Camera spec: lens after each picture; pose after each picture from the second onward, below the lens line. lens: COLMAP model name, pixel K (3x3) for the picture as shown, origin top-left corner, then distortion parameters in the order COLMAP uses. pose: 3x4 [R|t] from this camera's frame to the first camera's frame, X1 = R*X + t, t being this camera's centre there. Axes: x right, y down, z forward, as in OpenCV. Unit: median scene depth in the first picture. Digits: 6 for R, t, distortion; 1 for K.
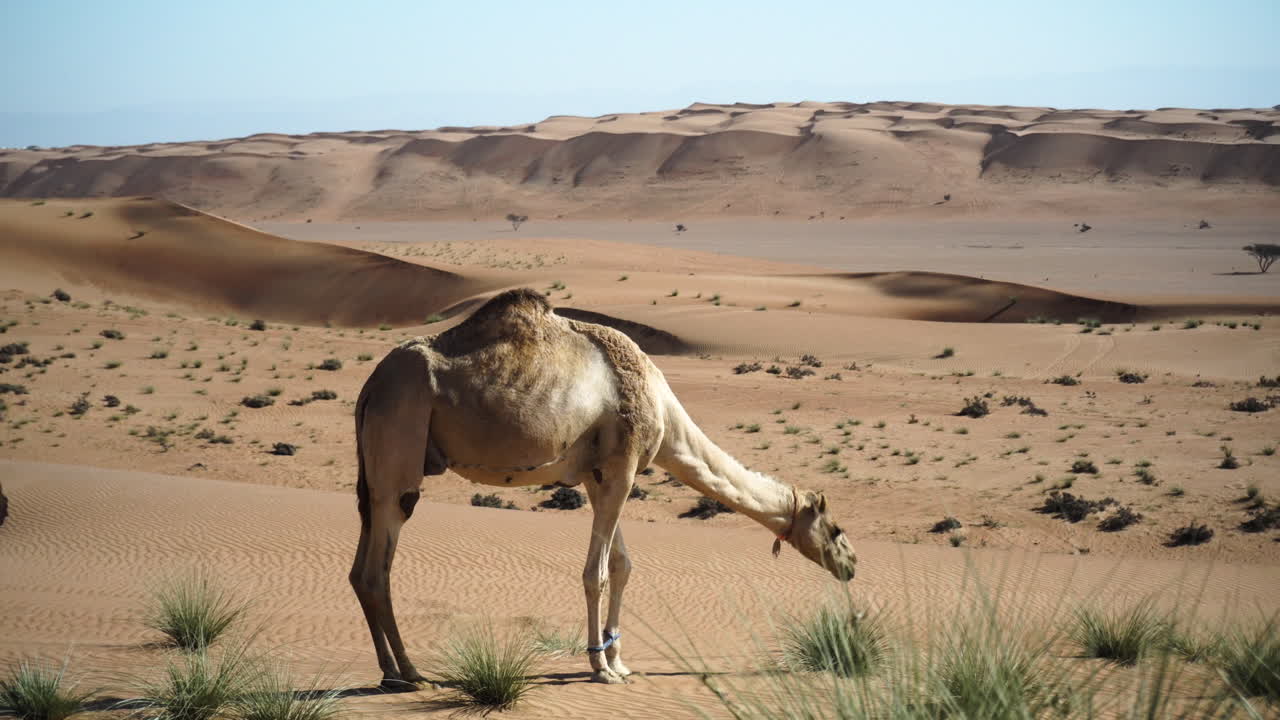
lens RADIAL K [[2670.1, 0, 639.9], [0, 2670.1, 362.4], [0, 0, 1]] dist [-0.002730, 0.000000]
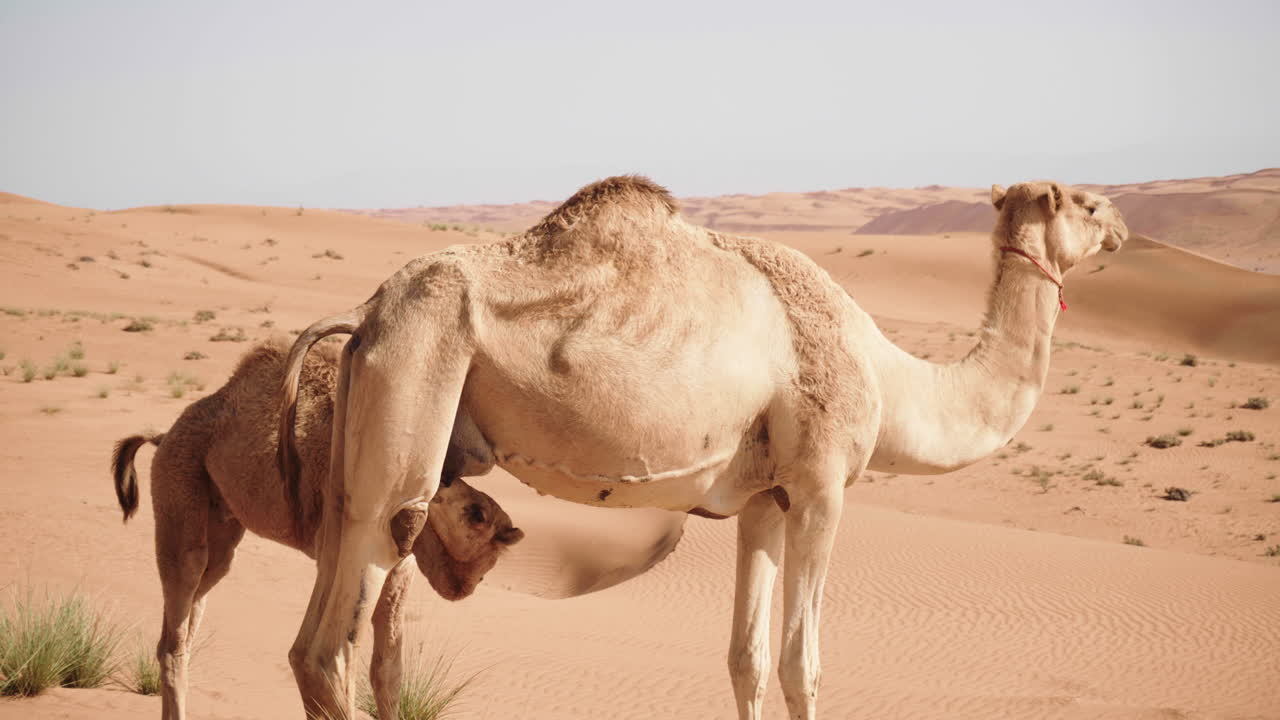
lens RADIAL K [[2670.1, 0, 640.5], [0, 2670.1, 354.1], [0, 0, 1]] dist [-0.002730, 0.000000]
pose [[0.922707, 0.008414, -0.385409, 0.043045], [-0.017150, 0.999668, -0.019233, 0.005487], [0.385119, 0.024357, 0.922545, 0.096716]]
